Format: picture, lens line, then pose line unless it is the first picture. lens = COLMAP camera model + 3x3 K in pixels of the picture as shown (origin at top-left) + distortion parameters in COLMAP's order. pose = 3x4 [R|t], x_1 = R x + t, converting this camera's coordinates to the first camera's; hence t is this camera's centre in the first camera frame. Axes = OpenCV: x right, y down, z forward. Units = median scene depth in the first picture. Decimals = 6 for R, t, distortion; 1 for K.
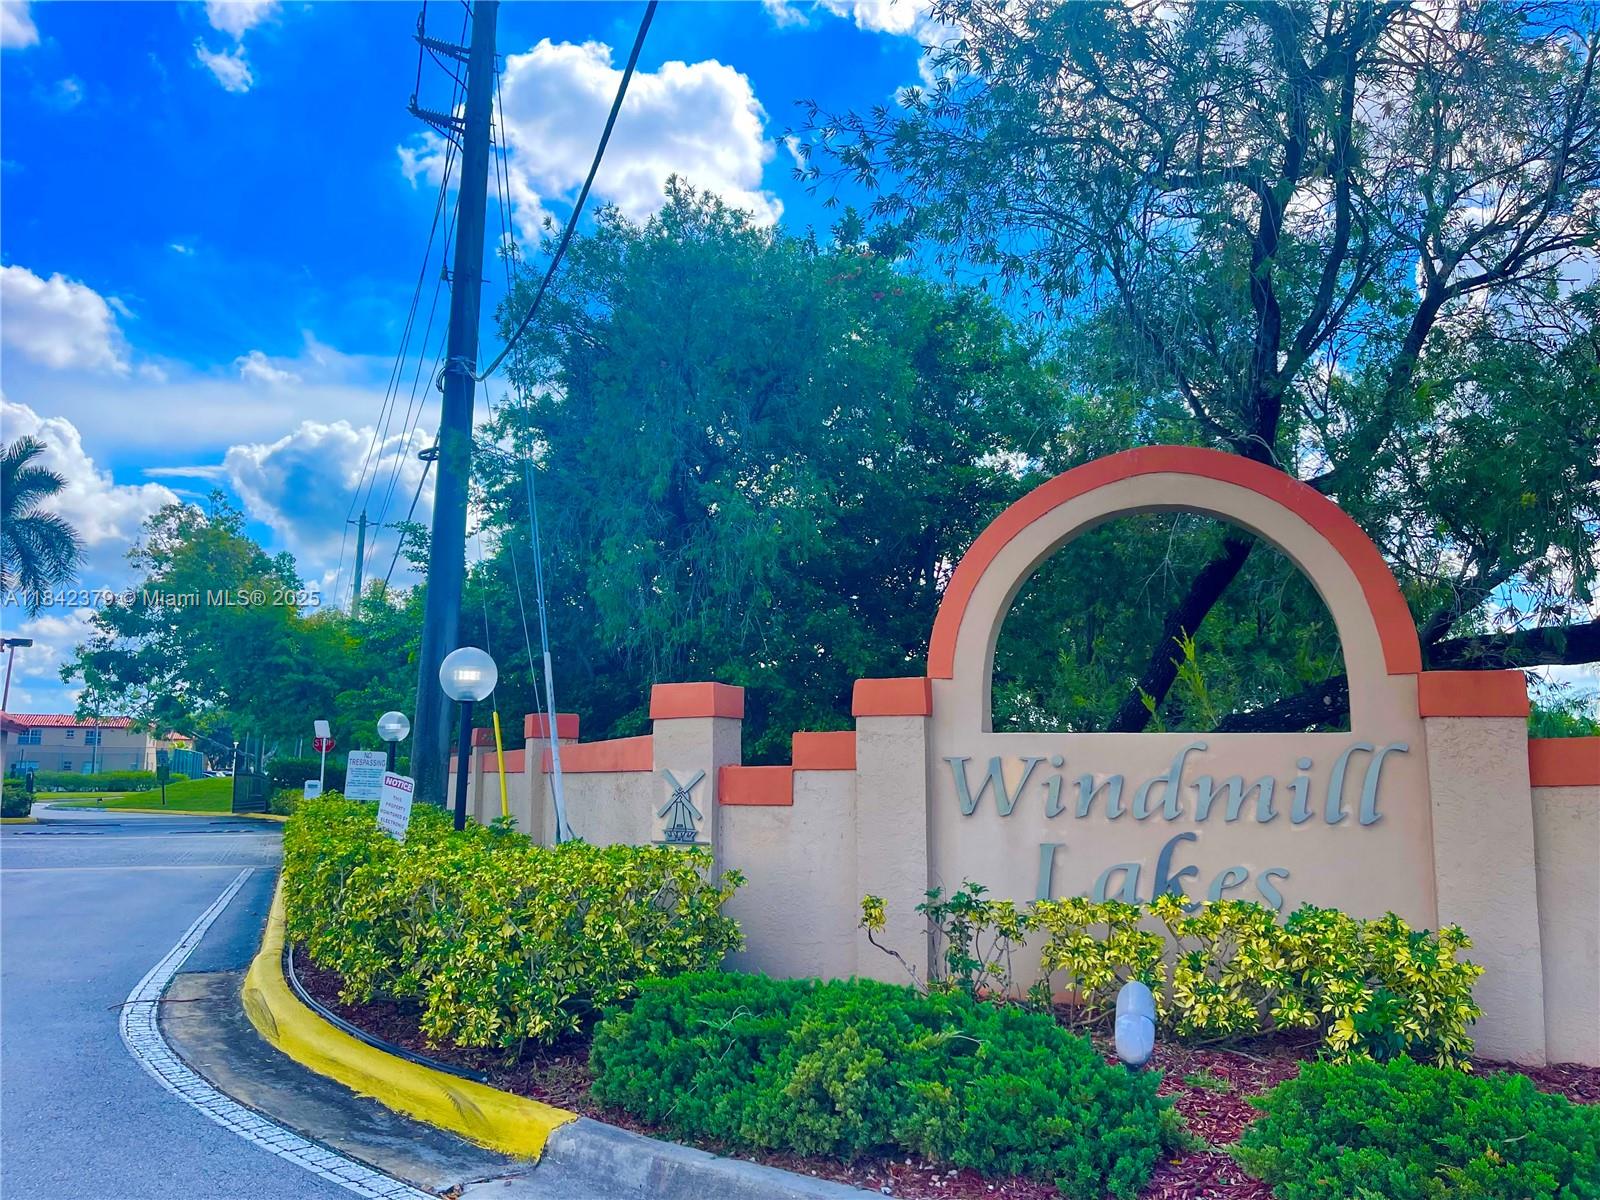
lens RADIAL K [[1128.6, 0, 800.0], [0, 1128.6, 600.0], [0, 0, 1]] dist [-0.012504, -0.004304]
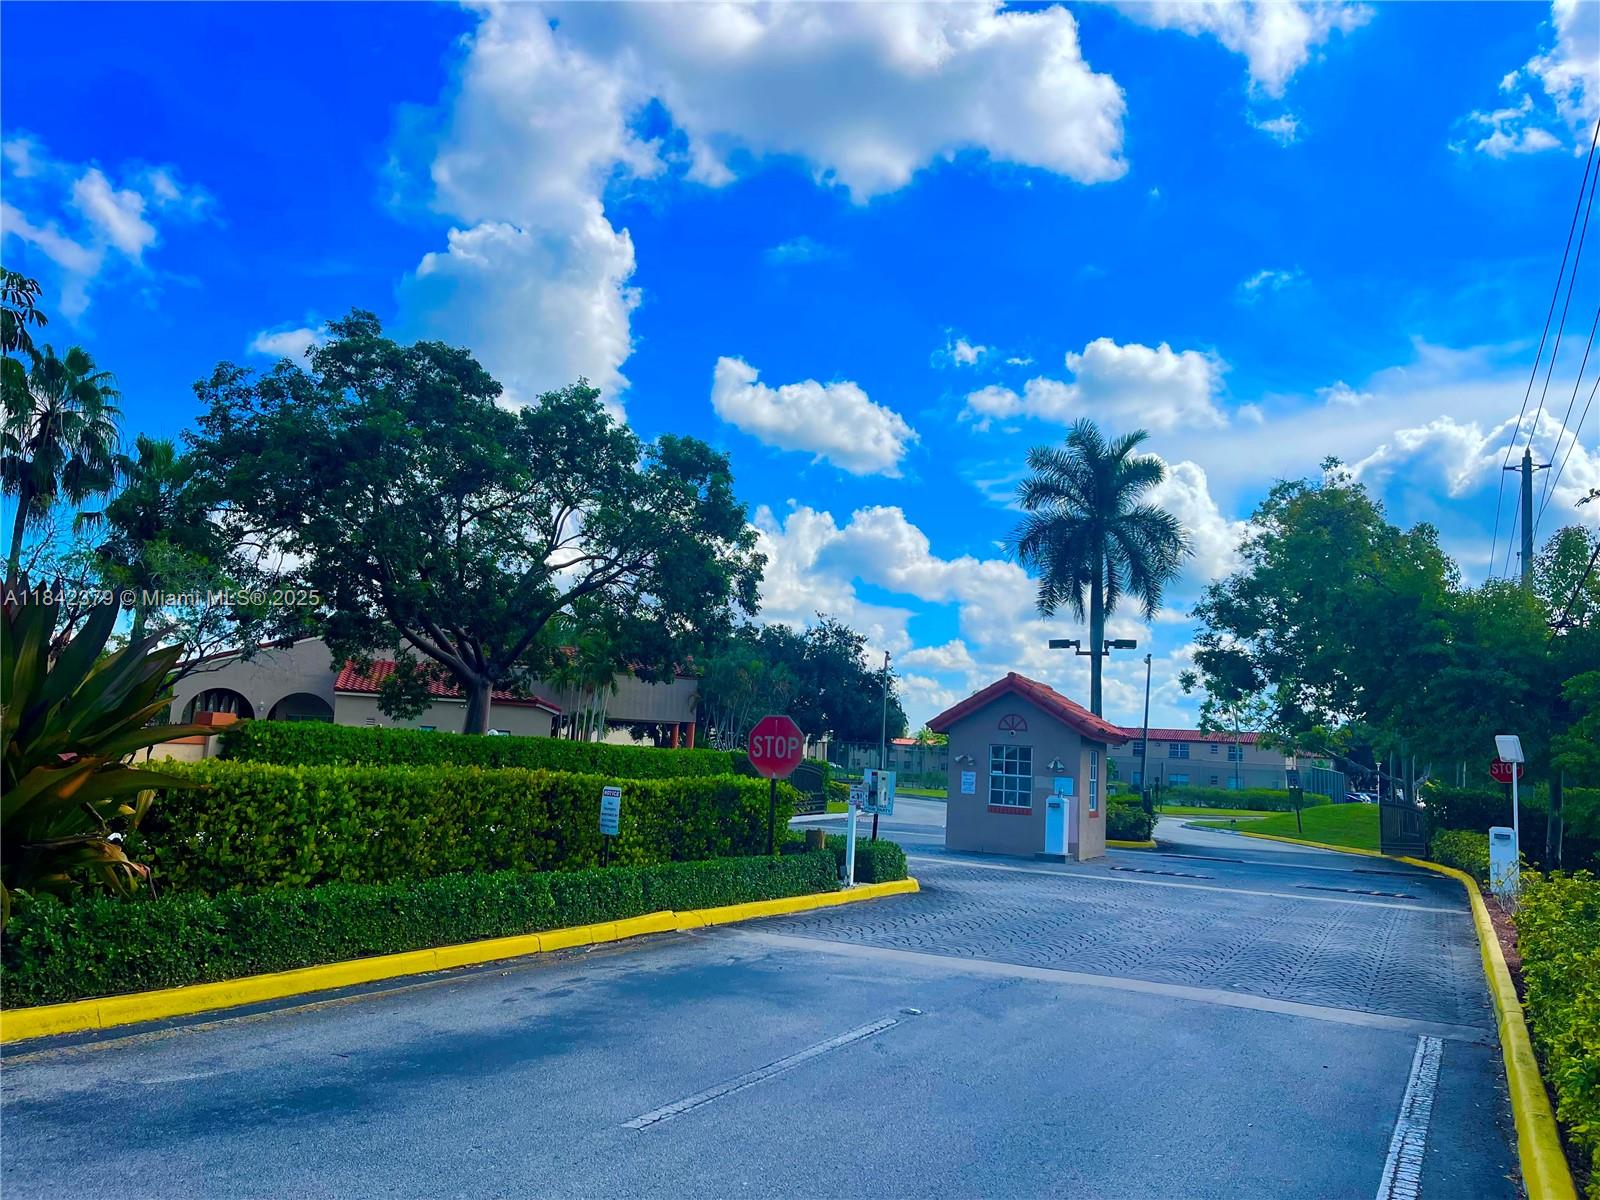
lens RADIAL K [[1128.6, 0, 800.0], [0, 1128.6, 600.0], [0, 0, 1]] dist [-0.012504, -0.004304]
pose [[0.595031, -0.076643, -0.800040, -0.096739], [0.062393, 0.996844, -0.049091, 0.023995], [0.801277, -0.020706, 0.597935, 0.192542]]
